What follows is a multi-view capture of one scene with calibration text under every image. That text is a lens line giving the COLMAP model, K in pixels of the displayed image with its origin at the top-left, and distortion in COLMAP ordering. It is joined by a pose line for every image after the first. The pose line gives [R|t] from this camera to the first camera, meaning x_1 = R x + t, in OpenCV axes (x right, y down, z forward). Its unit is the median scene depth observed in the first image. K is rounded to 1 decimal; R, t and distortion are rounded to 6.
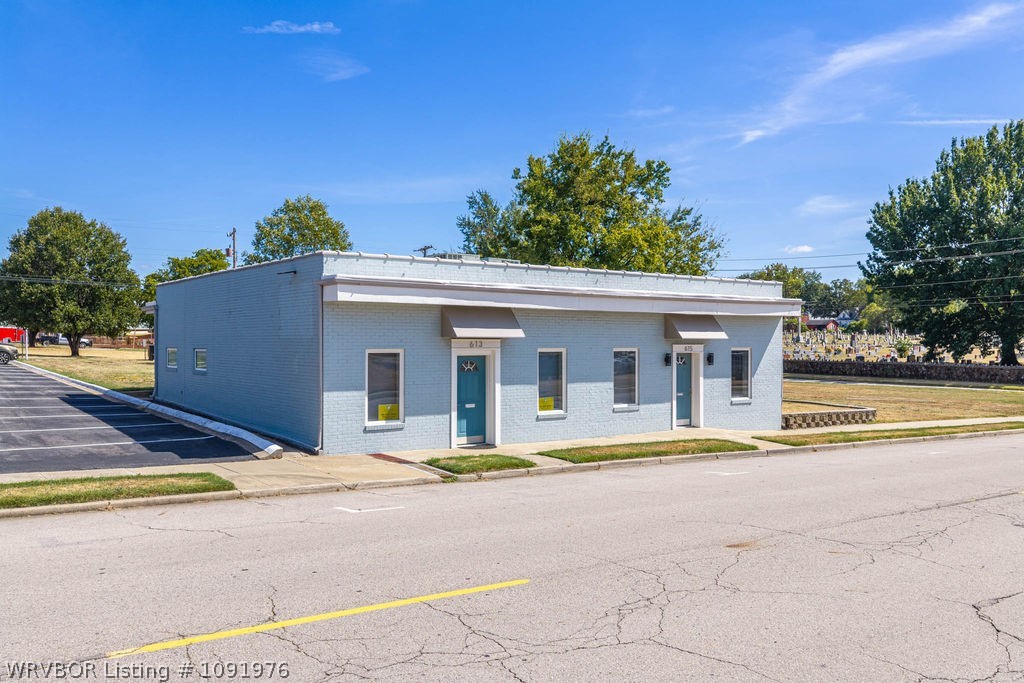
lens RADIAL K [[849.2, 0, 508.8], [0, 849.2, 343.4], [0, 0, 1]] dist [0.017964, -0.003540]
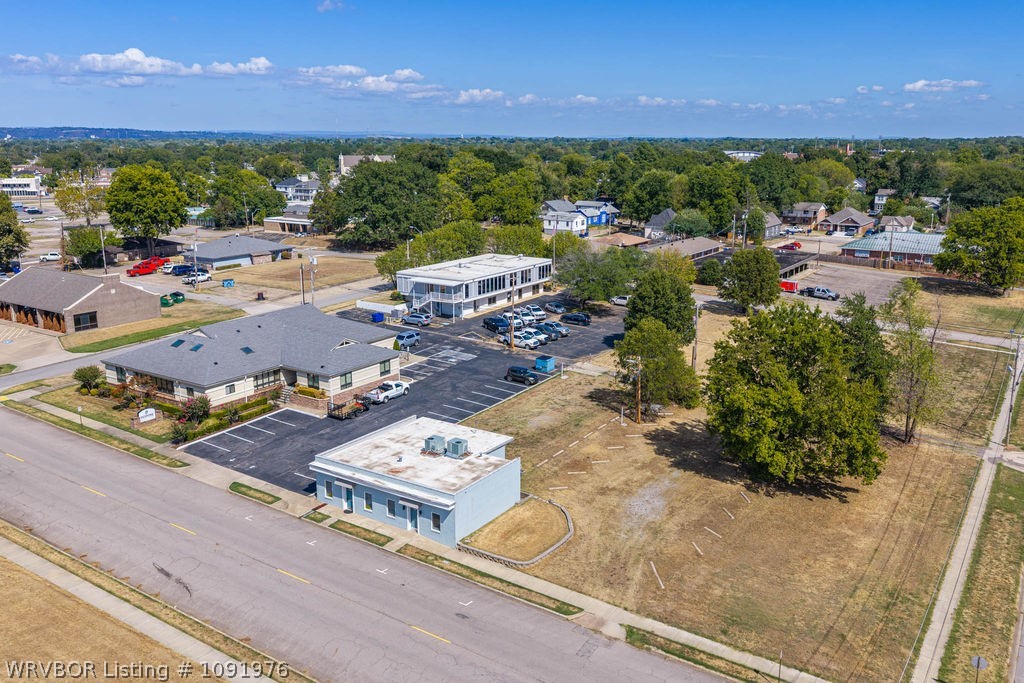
lens RADIAL K [[849.4, 0, 515.2], [0, 849.4, 342.6], [0, 0, 1]] dist [0.018424, -0.030520]
pose [[0.349781, 0.219019, -0.910870, 1.227025], [-0.004662, 0.972683, 0.232092, -0.521068], [0.936820, -0.076935, 0.341247, 0.166745]]
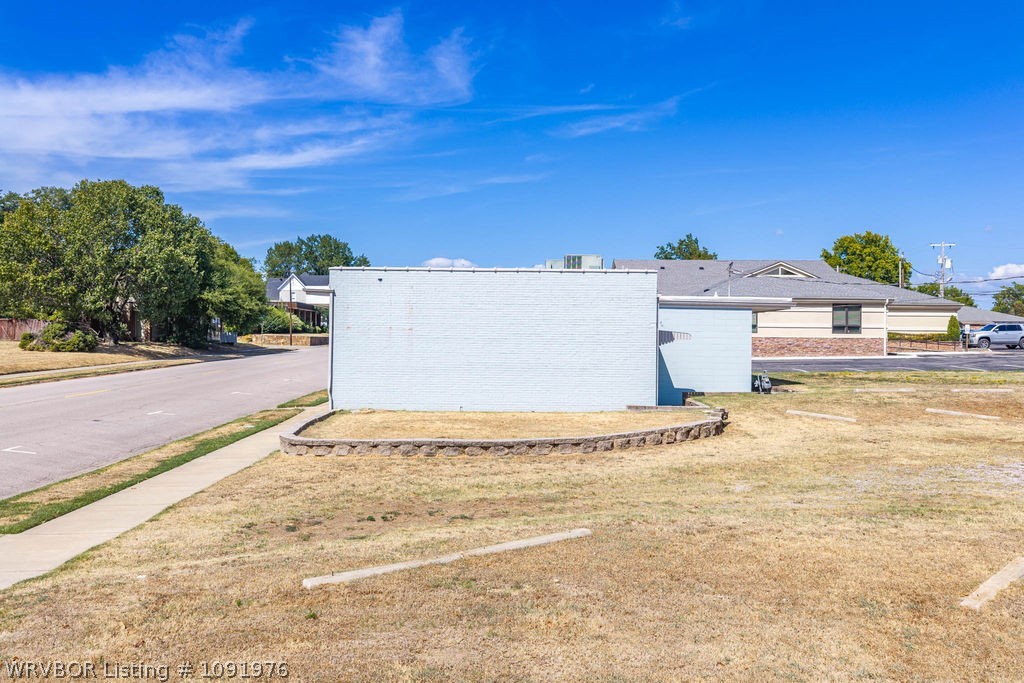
lens RADIAL K [[853.4, 0, 514.0], [0, 853.4, 342.3], [0, 0, 1]] dist [0.005639, -0.007055]
pose [[-0.601553, -0.005934, -0.798810, 0.454222], [-0.012287, 0.999923, 0.001826, 0.002951], [0.798738, 0.010913, -0.601580, 0.826884]]
